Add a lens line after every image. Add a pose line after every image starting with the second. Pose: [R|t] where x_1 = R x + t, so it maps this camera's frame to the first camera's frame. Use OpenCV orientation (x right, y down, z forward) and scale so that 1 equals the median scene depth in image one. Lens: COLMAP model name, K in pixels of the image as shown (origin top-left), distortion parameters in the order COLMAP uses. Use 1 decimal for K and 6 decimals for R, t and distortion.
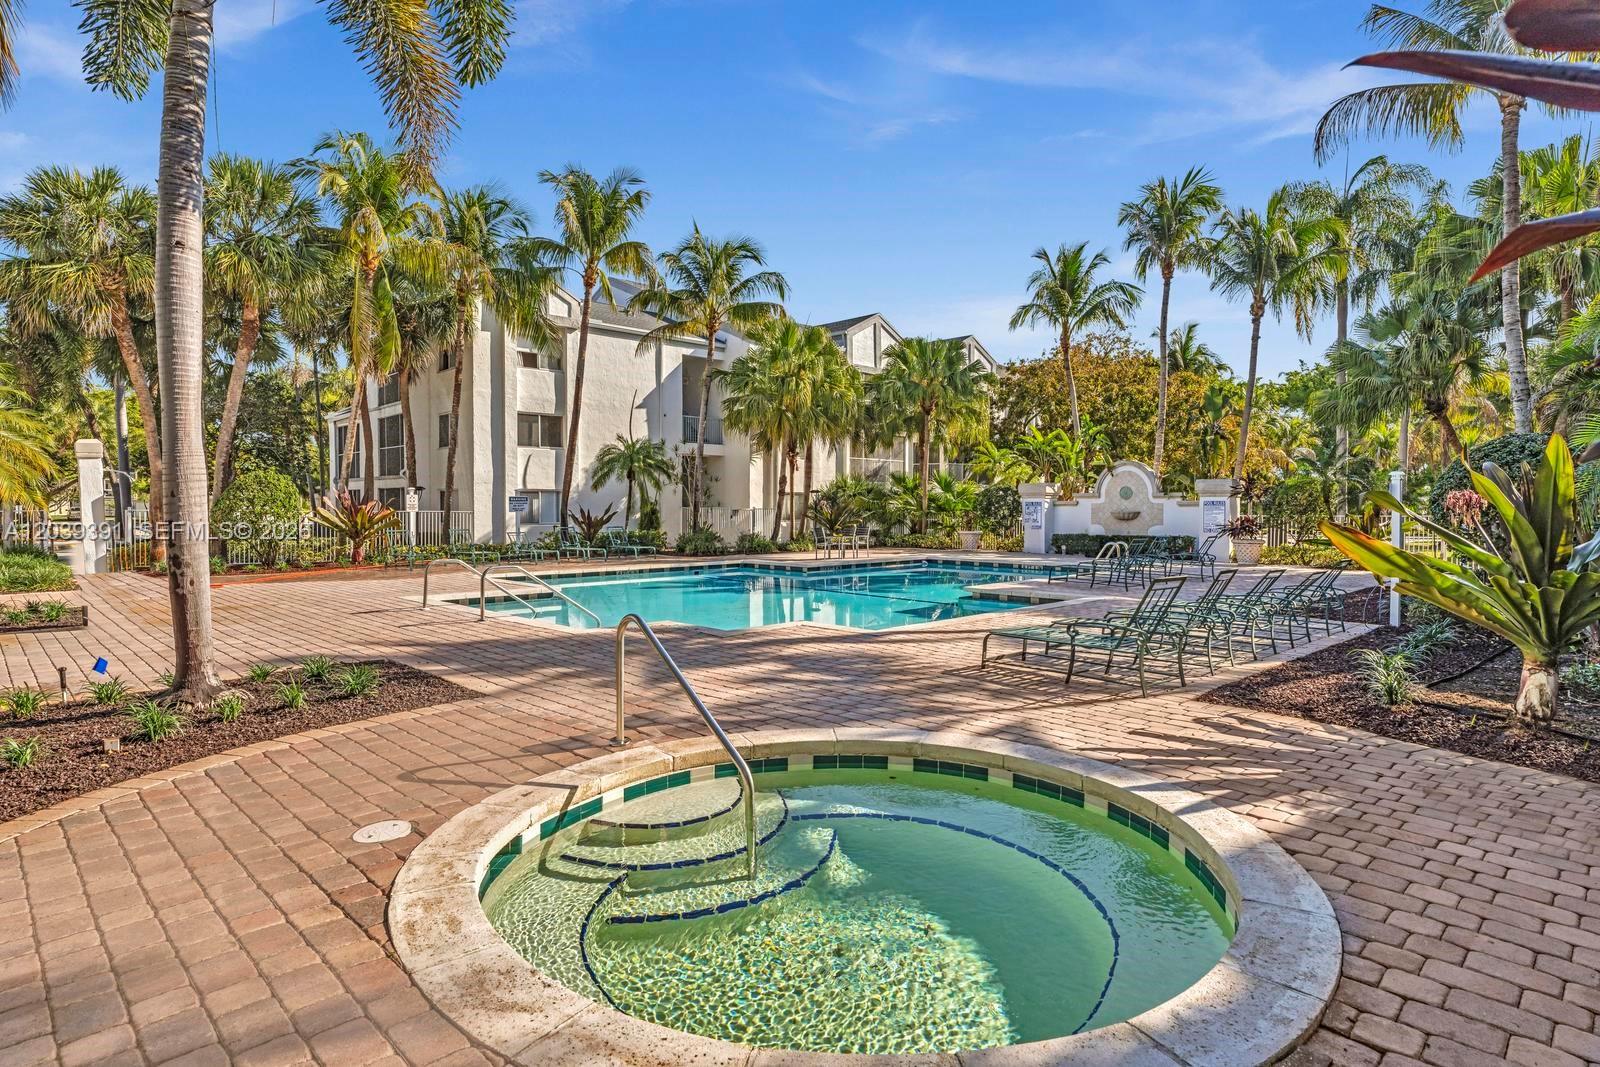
lens RADIAL K [[890.7, 0, 800.0], [0, 890.7, 533.5], [0, 0, 1]] dist [0.000514, 0.000040]
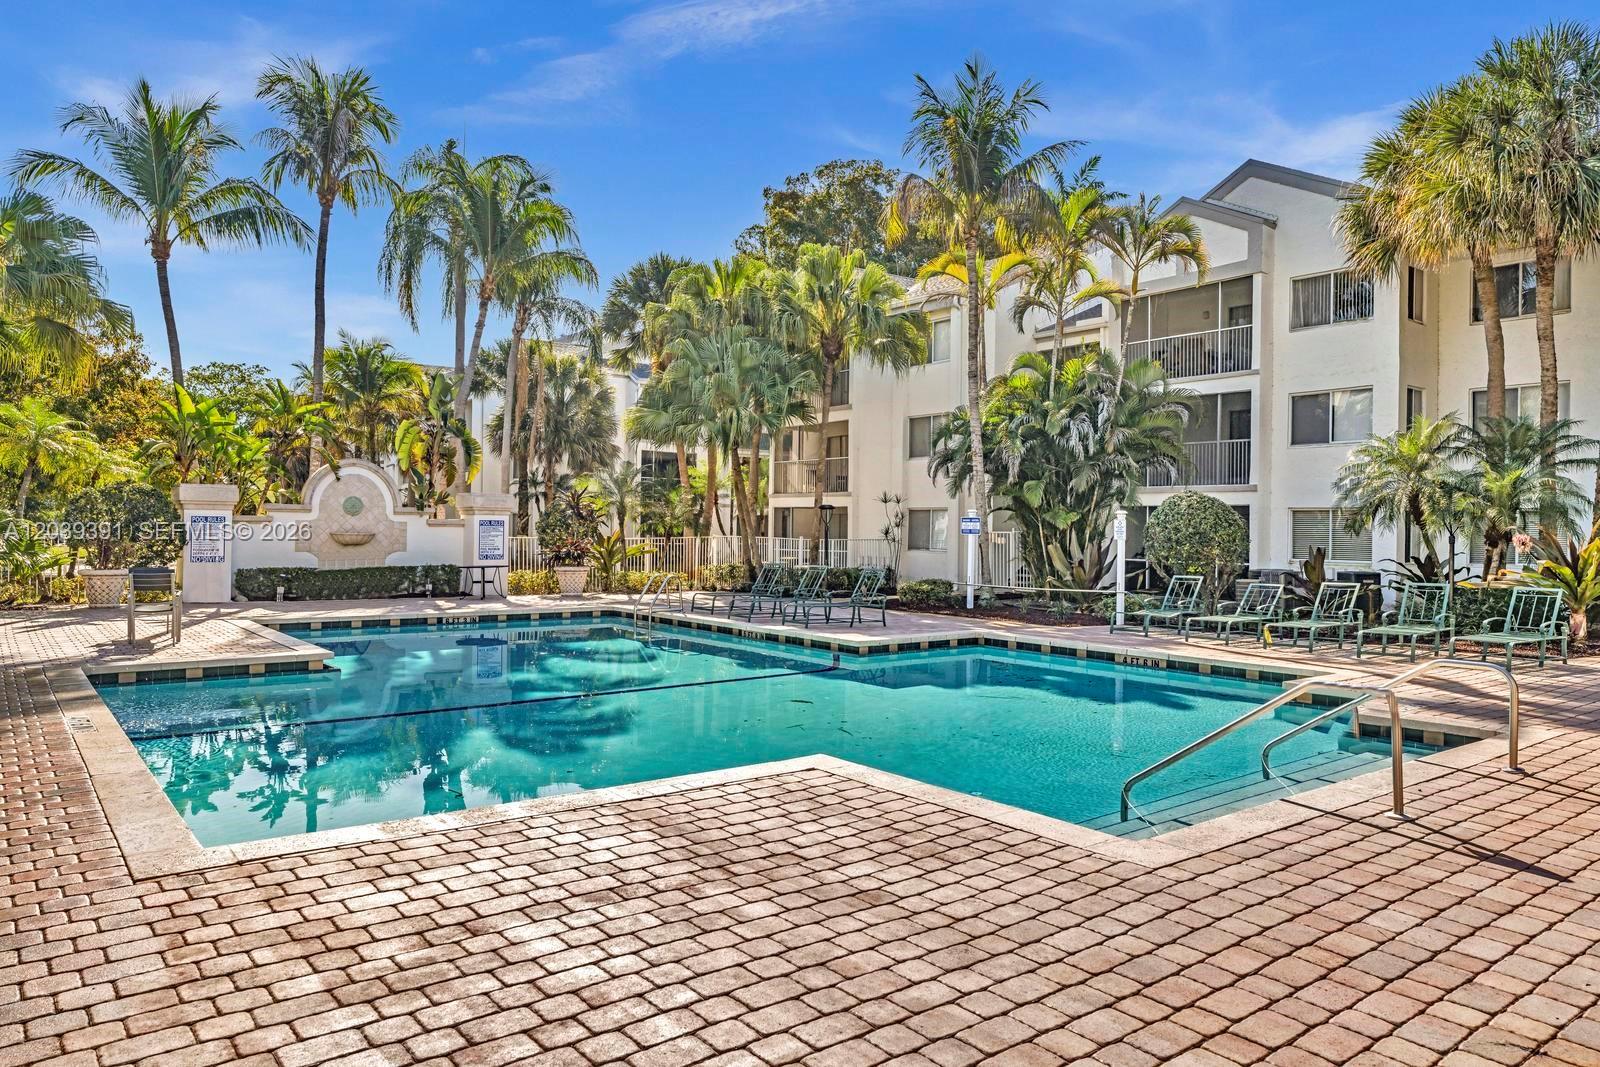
lens RADIAL K [[1052.2, 0, 800.0], [0, 1052.2, 533.5], [0, 0, 1]] dist [-0.002522, 0.000021]
pose [[0.102354, -0.005419, 0.994733, -0.418484], [0.017420, 0.999842, 0.003654, -0.021414], [-0.994595, 0.016955, 0.102432, 0.575895]]
